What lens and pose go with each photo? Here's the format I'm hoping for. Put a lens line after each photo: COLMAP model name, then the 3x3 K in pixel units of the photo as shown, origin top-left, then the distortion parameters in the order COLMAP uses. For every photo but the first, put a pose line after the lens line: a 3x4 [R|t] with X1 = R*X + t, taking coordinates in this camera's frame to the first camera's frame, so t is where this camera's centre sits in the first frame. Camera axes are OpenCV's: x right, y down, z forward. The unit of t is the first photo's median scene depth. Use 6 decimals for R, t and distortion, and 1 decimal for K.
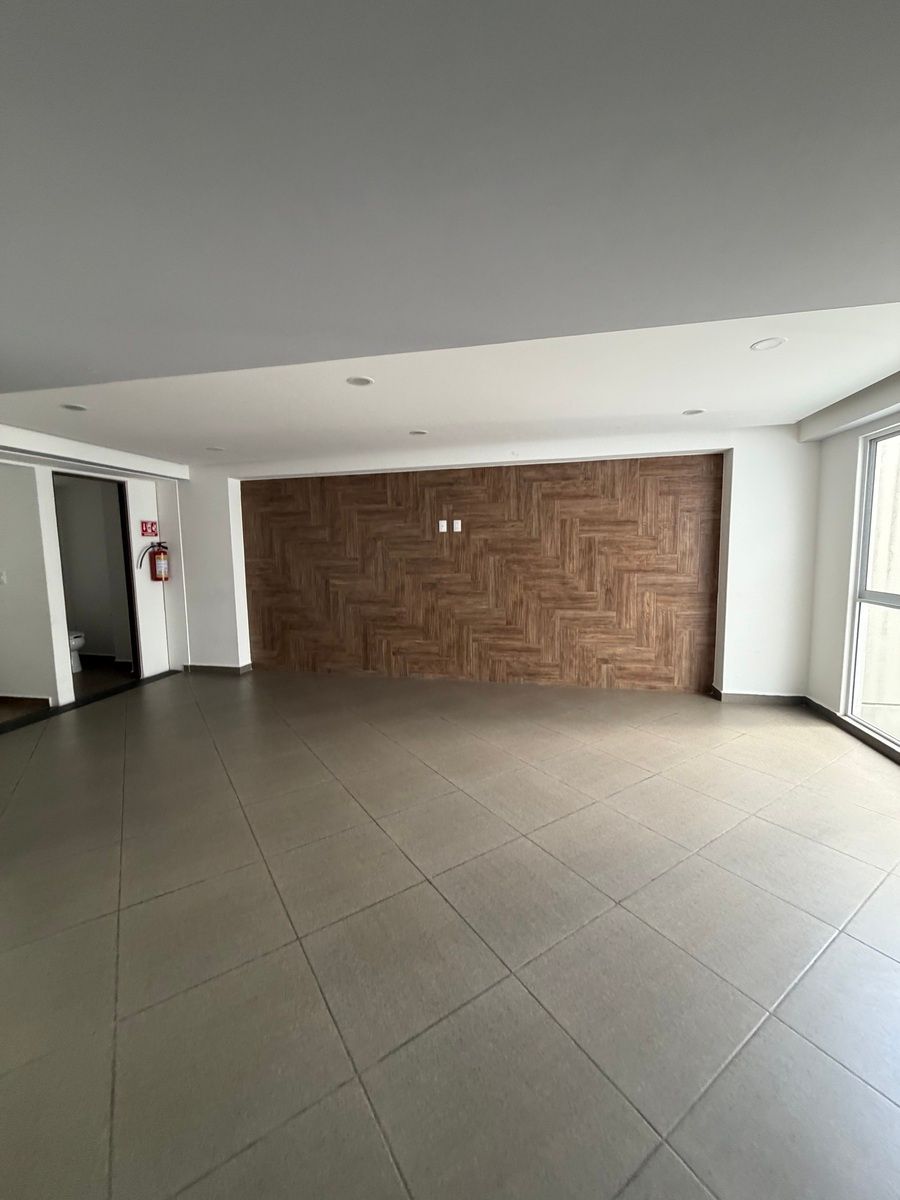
lens RADIAL K [[480.5, 0, 448.6], [0, 480.5, 599.5], [0, 0, 1]] dist [0.000527, -0.000401]
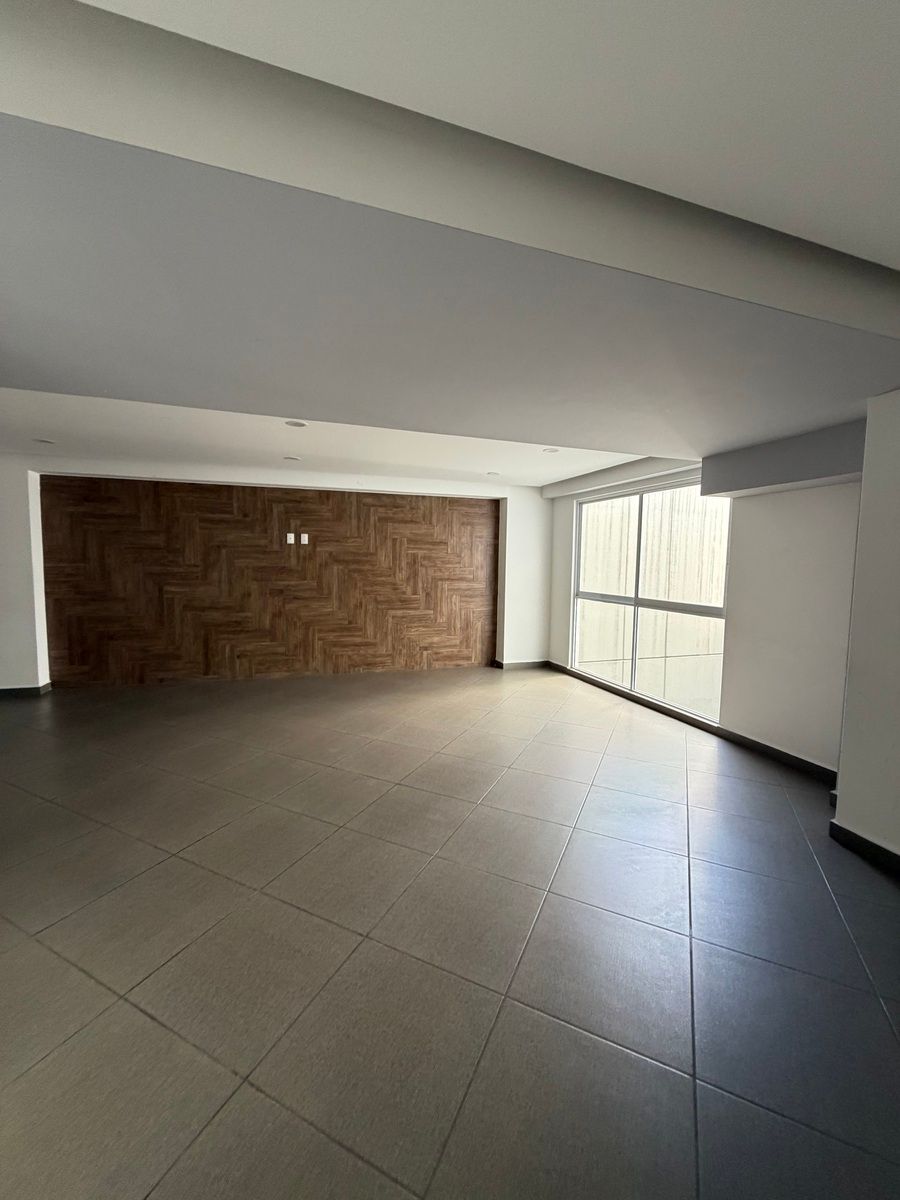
lens RADIAL K [[480.5, 0, 452.0], [0, 480.5, 599.6], [0, 0, 1]] dist [0.000527, -0.000401]
pose [[0.857449, -0.013345, 0.514395, -0.271735], [0.026493, 0.999483, -0.018231, 0.020521], [-0.513886, 0.029260, 0.857359, -0.152055]]
